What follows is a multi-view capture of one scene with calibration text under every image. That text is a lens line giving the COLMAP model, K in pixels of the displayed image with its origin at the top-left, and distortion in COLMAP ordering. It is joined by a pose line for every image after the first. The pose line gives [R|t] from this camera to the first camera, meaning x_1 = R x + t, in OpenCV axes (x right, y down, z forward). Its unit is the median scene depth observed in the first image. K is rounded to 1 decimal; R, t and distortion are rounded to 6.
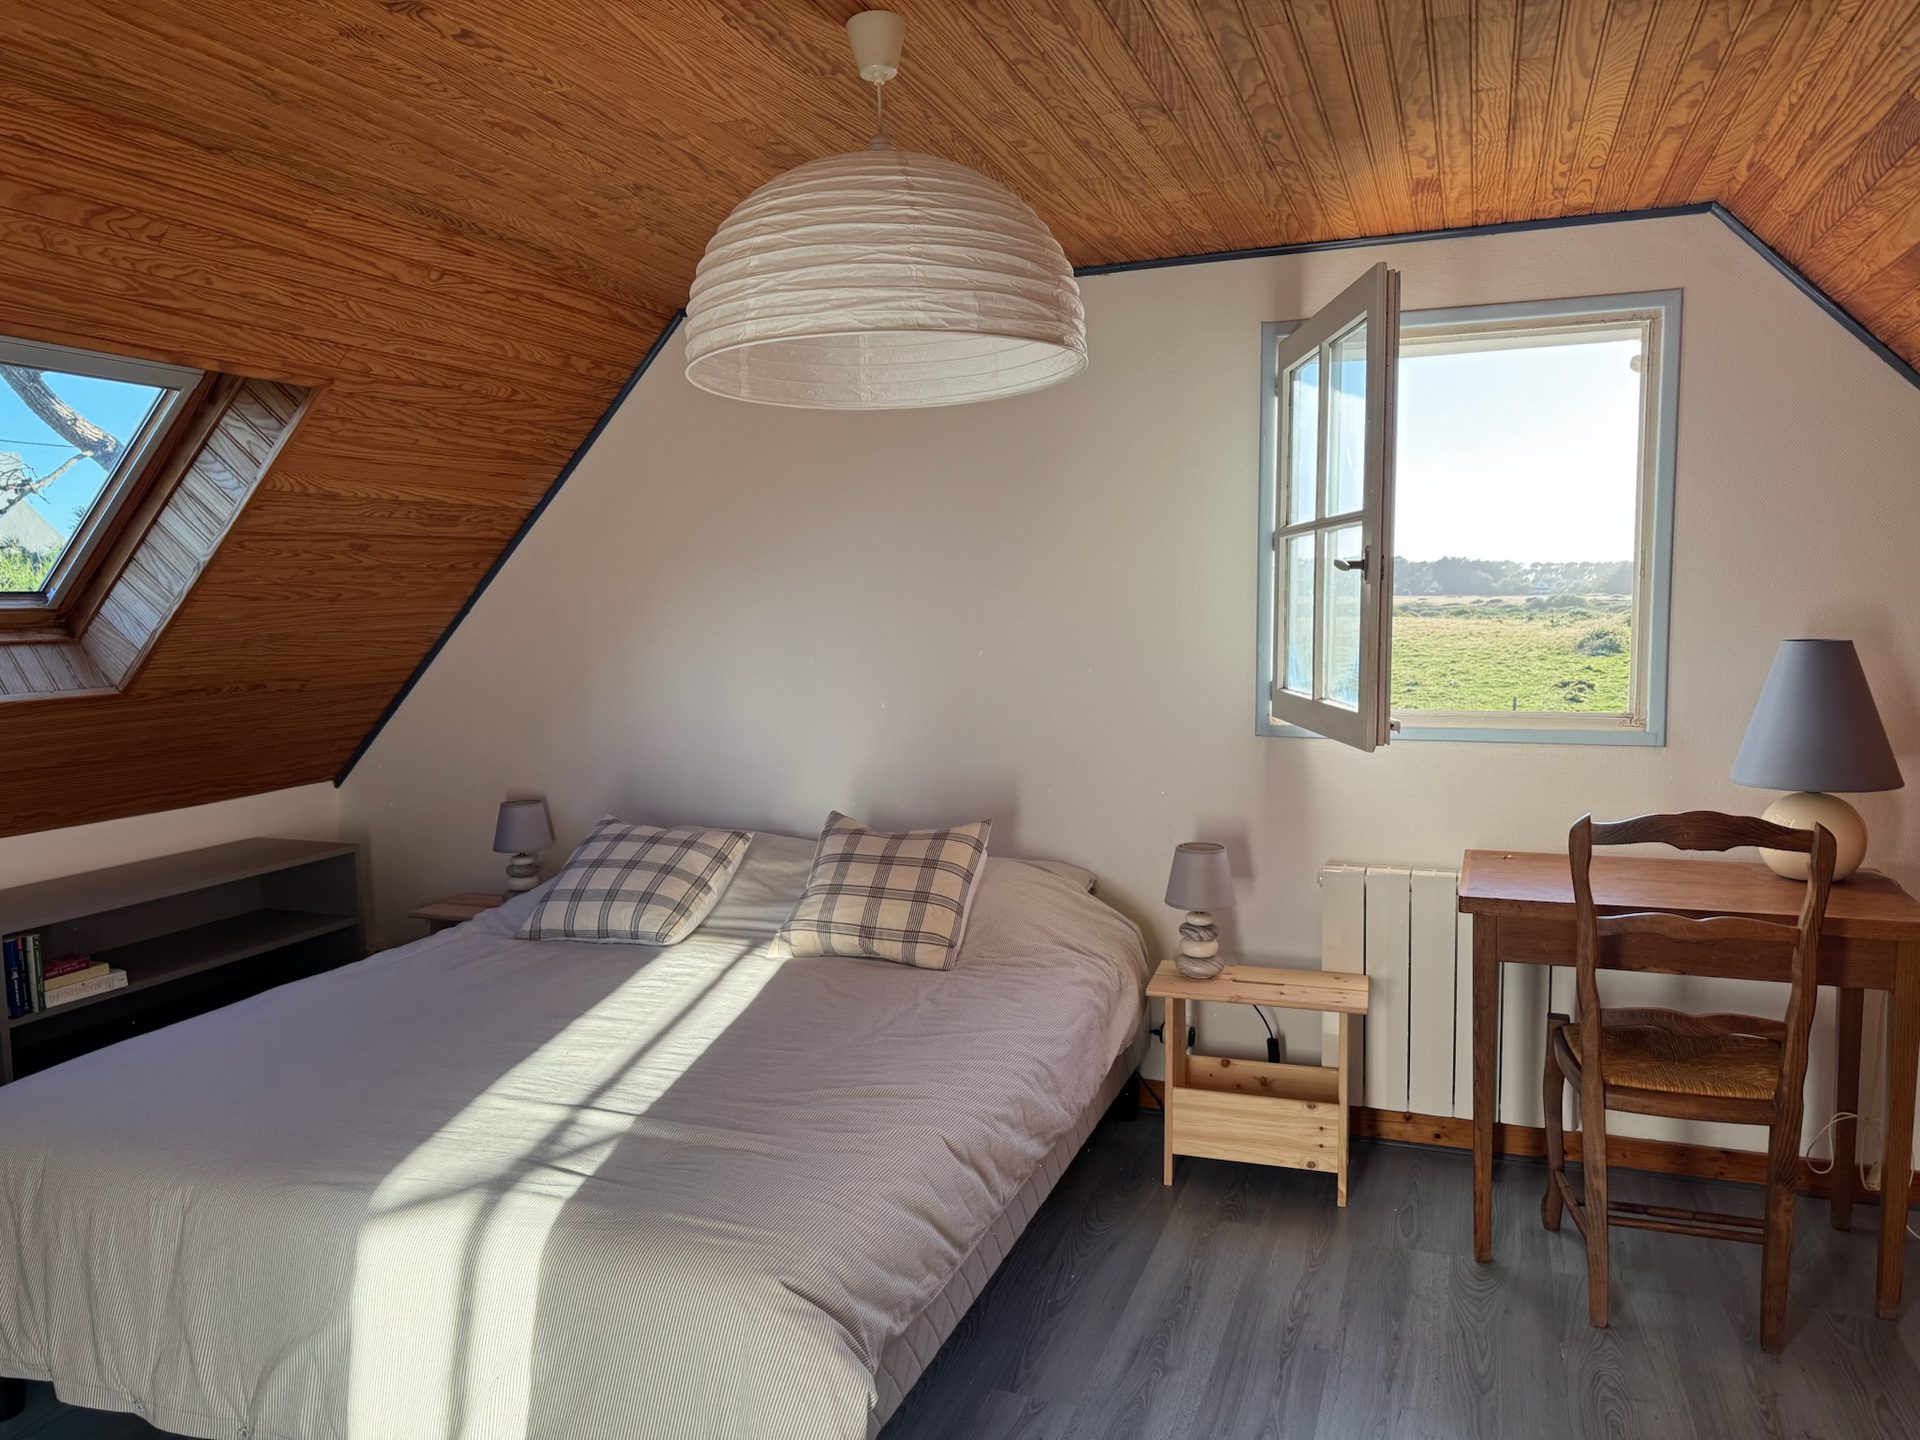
lens RADIAL K [[1356.2, 0, 960.0], [0, 1356.2, 720.0], [0, 0, 1]] dist [0.107679, -0.111292]
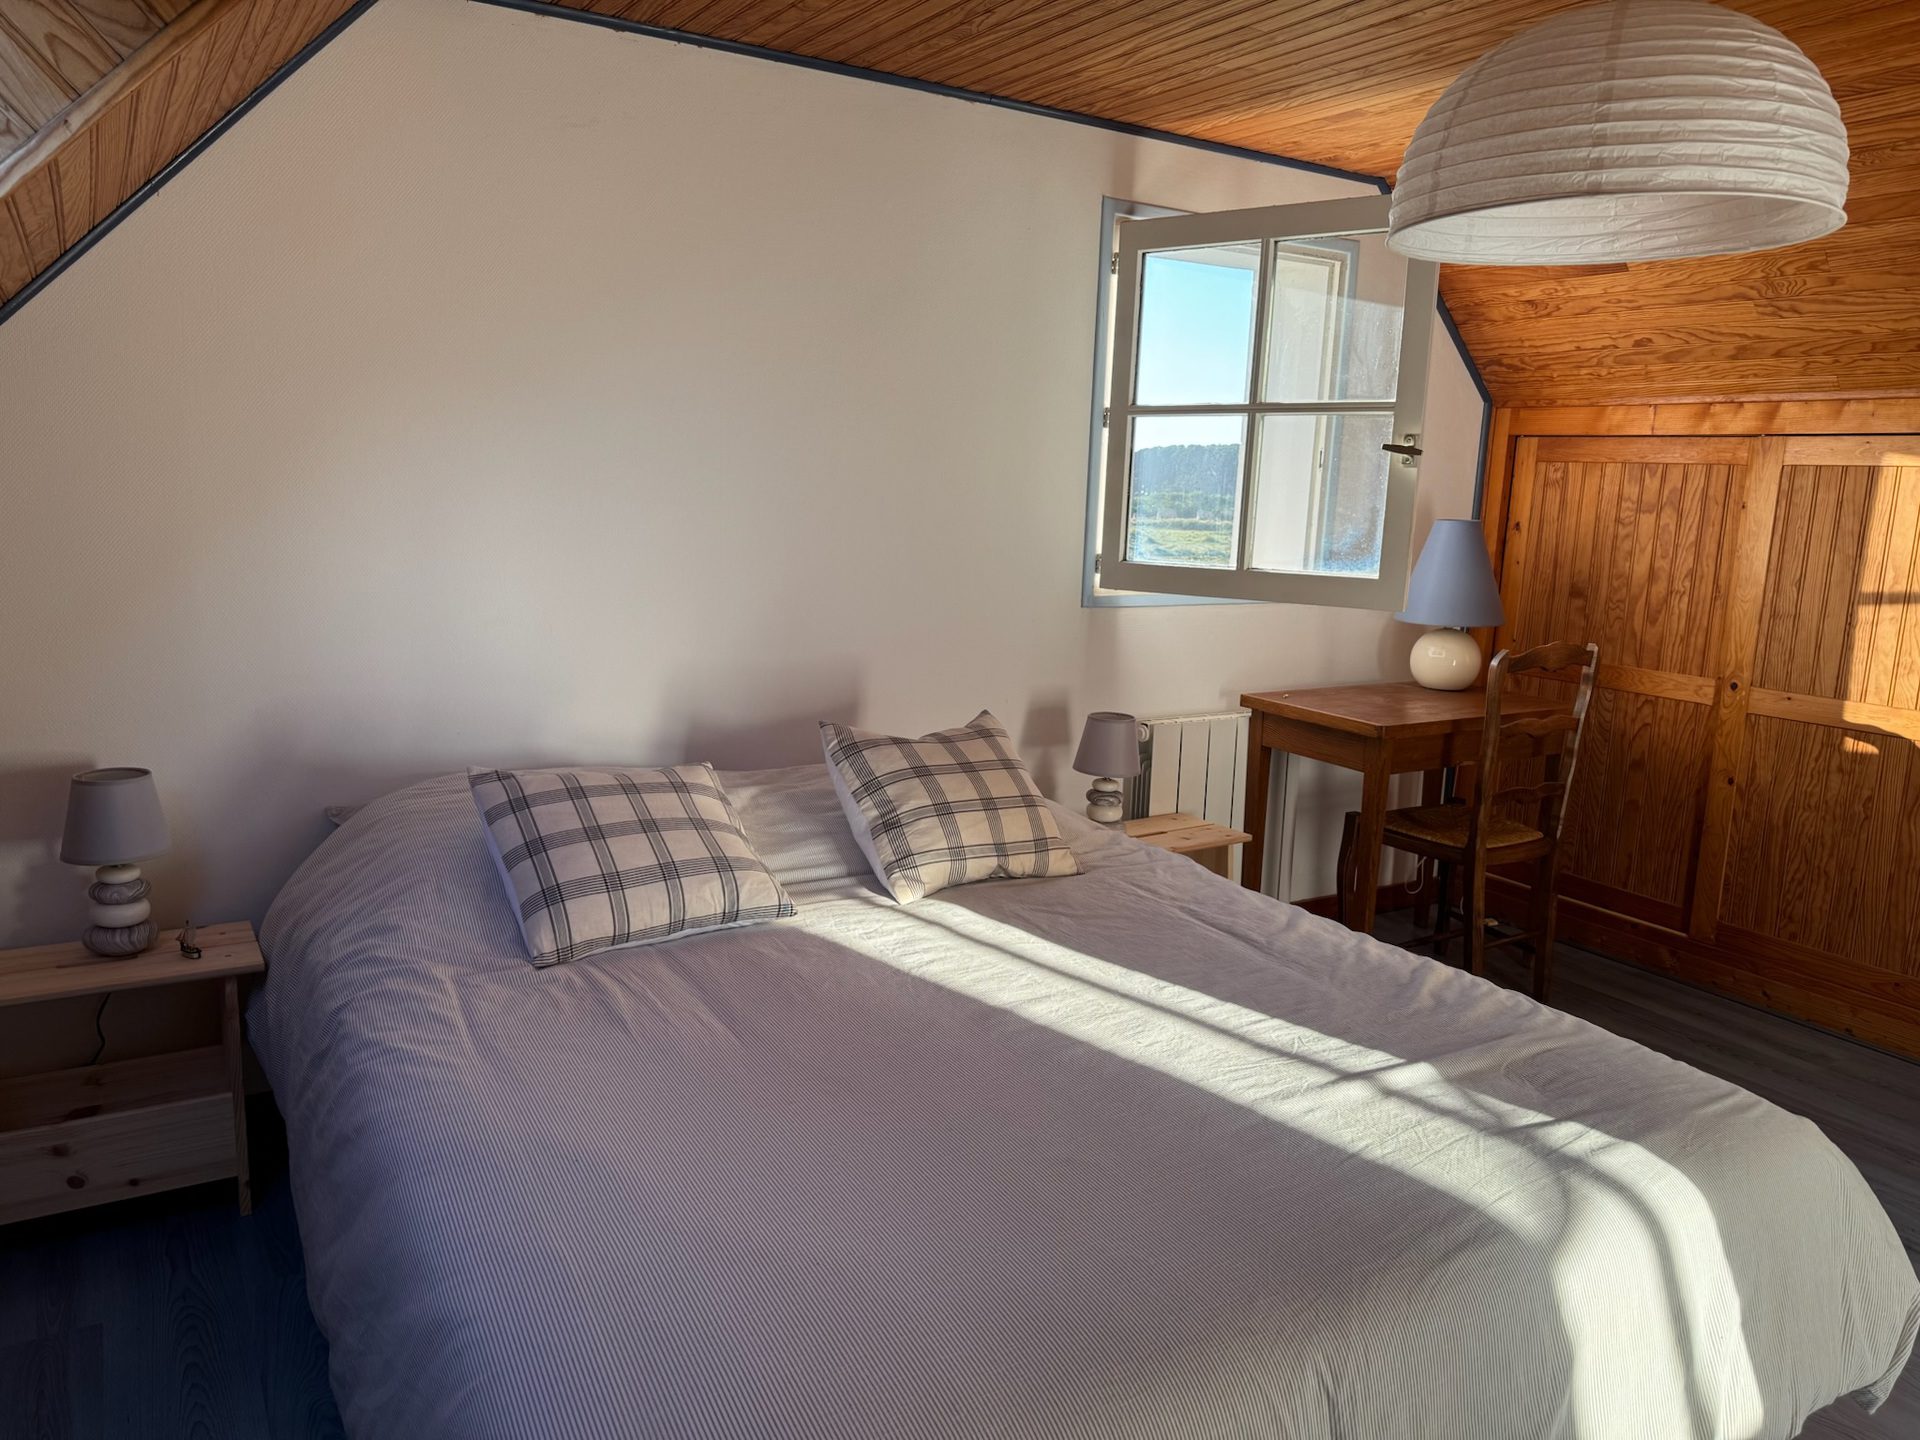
lens RADIAL K [[1356.2, 0, 960.0], [0, 1356.2, 720.0], [0, 0, 1]] dist [0.107679, -0.111292]
pose [[0.605231, -0.104764, 0.789126, -0.835492], [0.029084, 0.993550, 0.109597, -0.024116], [-0.795518, -0.043381, 0.604375, 0.551564]]
